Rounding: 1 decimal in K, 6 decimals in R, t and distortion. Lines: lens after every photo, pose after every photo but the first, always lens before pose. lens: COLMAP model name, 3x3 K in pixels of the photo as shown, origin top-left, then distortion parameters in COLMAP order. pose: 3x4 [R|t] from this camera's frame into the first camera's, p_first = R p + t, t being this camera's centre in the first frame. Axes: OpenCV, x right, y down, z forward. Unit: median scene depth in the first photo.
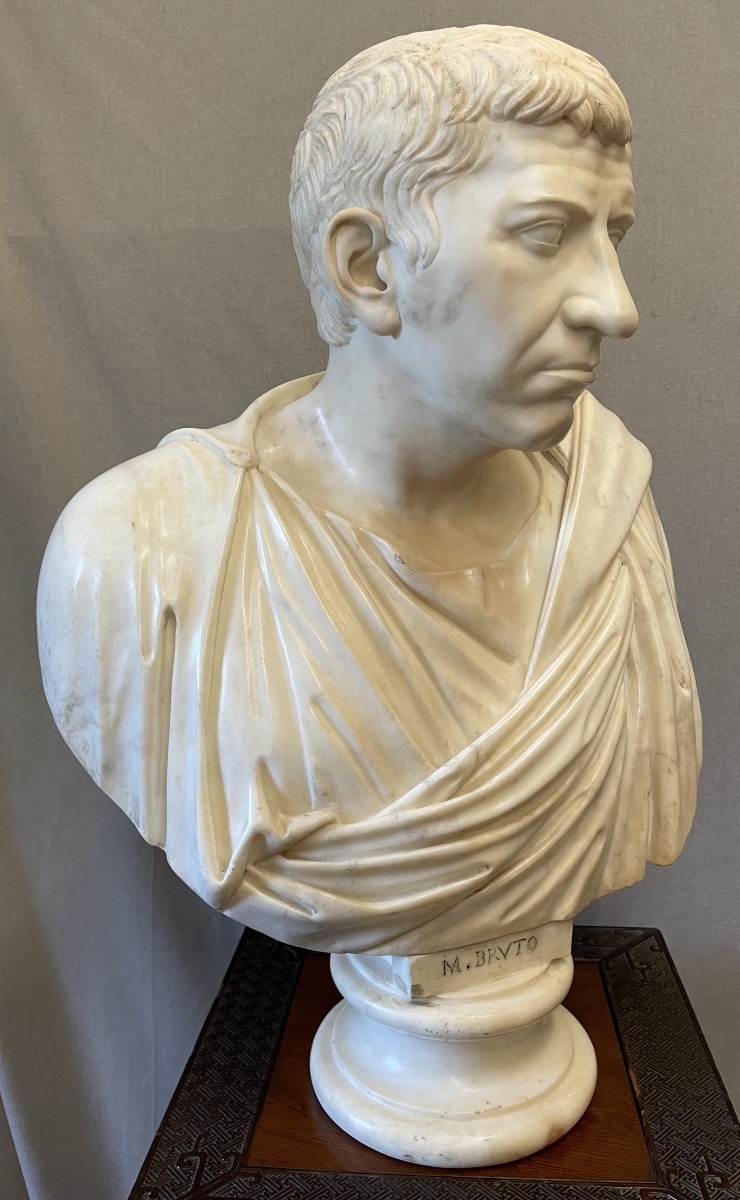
lens RADIAL K [[981.5, 0, 382.5], [0, 981.5, 546.5], [0, 0, 1]] dist [0.043927, -0.009413]
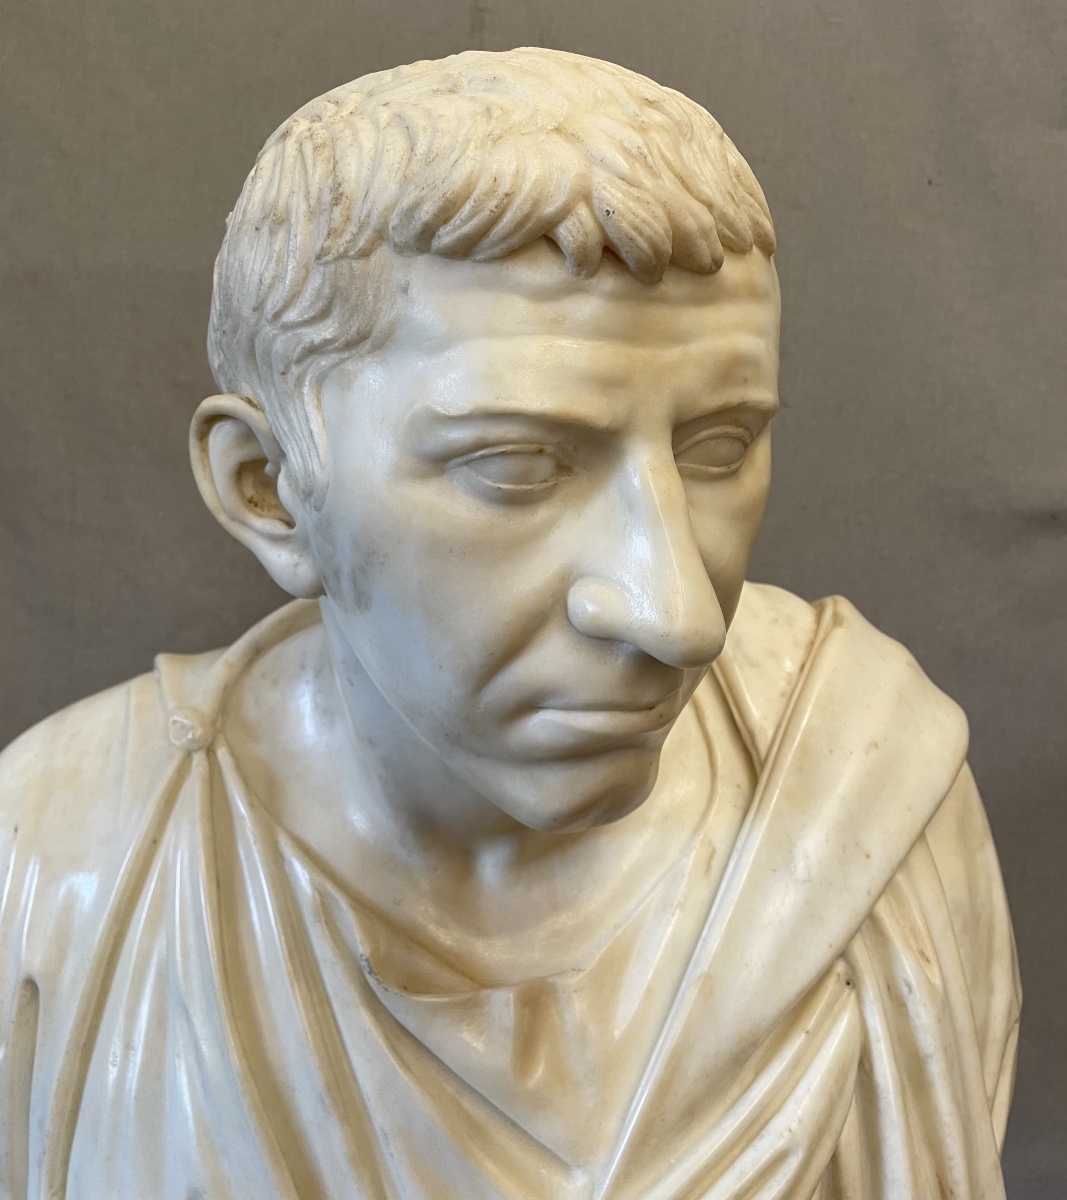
lens RADIAL K [[1090.0, 0, 530.7], [0, 1090.0, 491.5], [0, 0, 1]] dist [0.104890, -0.166893]
pose [[0.931560, 0.049151, -0.360251, 0.346173], [-0.059601, 0.998061, -0.017950, -0.272374], [0.358670, 0.038193, 0.932683, 0.452747]]
